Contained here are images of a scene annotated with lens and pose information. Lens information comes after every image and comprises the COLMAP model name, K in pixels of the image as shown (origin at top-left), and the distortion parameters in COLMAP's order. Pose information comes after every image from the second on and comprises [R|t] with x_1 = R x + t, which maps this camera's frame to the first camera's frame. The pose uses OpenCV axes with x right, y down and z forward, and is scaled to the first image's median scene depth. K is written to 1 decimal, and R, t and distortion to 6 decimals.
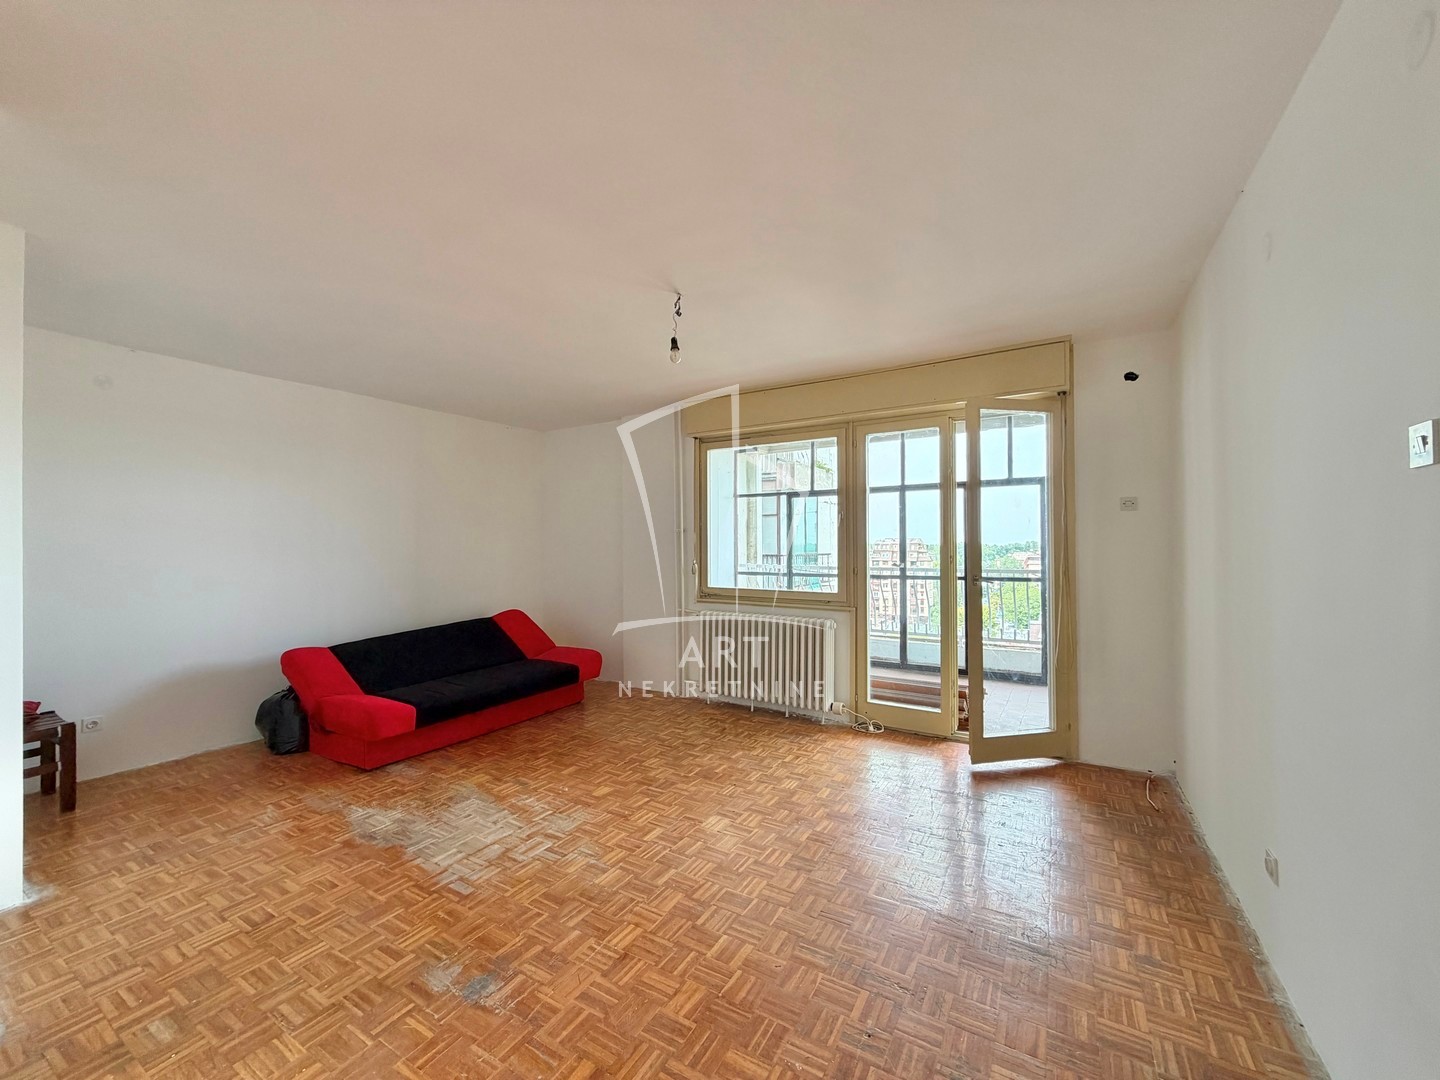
lens RADIAL K [[575.8, 0, 715.6], [0, 575.8, 541.3], [0, 0, 1]] dist [-0.003918, -0.000460]
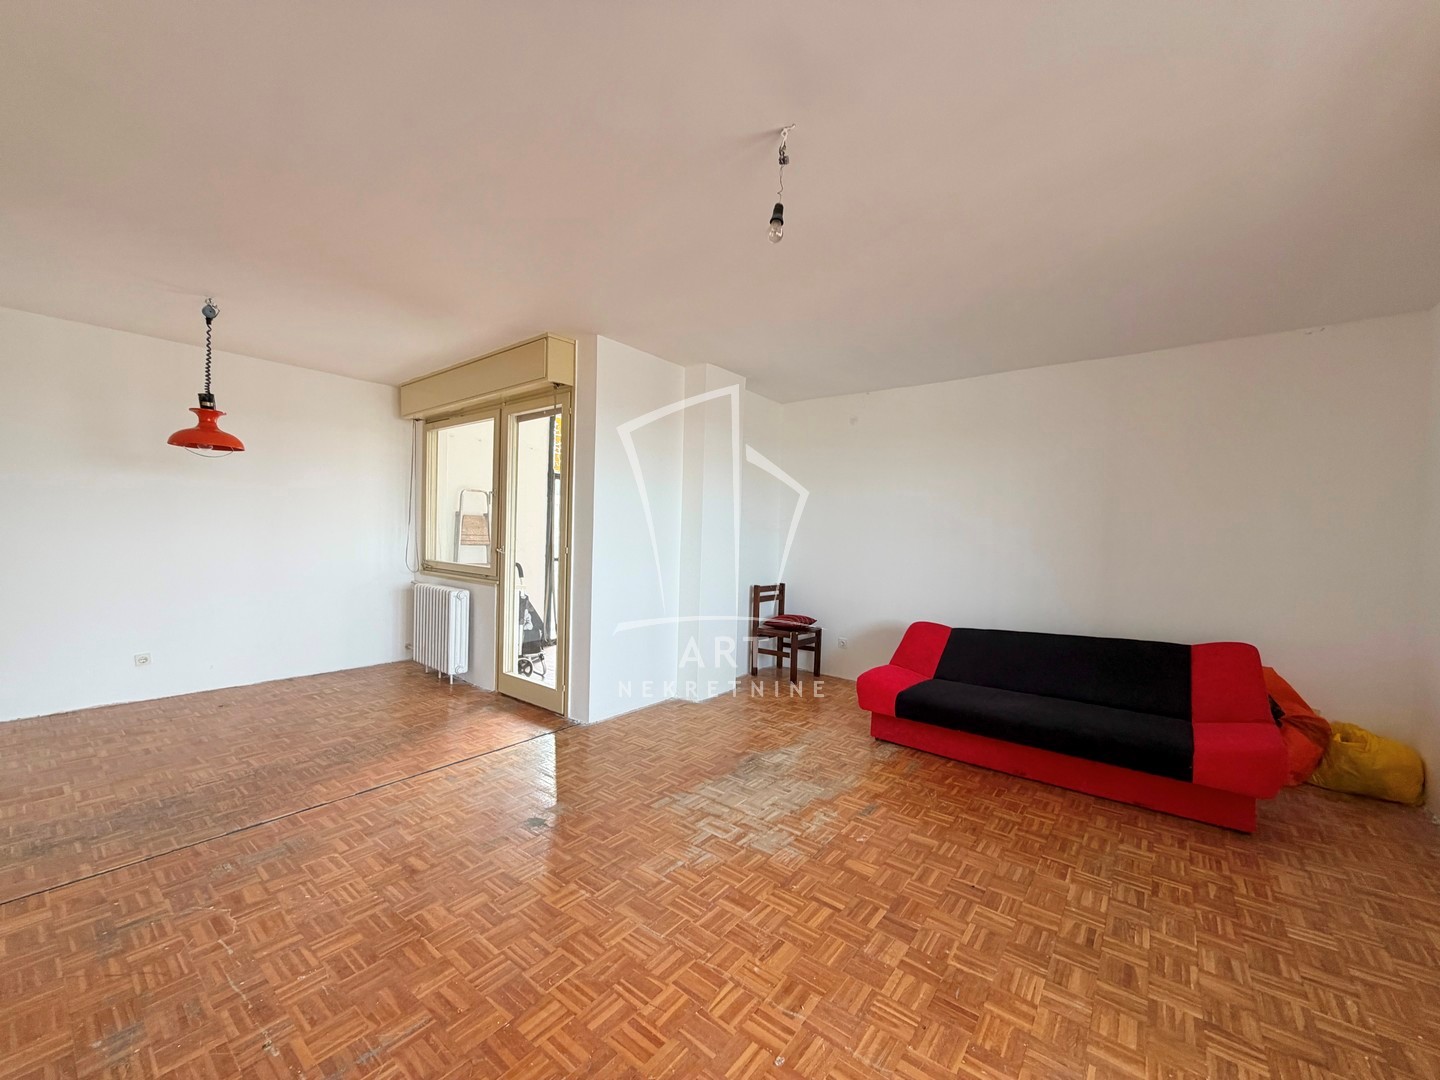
lens RADIAL K [[575.8, 0, 715.6], [0, 575.8, 541.3], [0, 0, 1]] dist [-0.003918, -0.000460]
pose [[-0.128881, 0.019019, -0.991478, 0.437999], [-0.020437, 0.999553, 0.021831, 0.014289], [0.991449, 0.023077, -0.128435, 0.748821]]
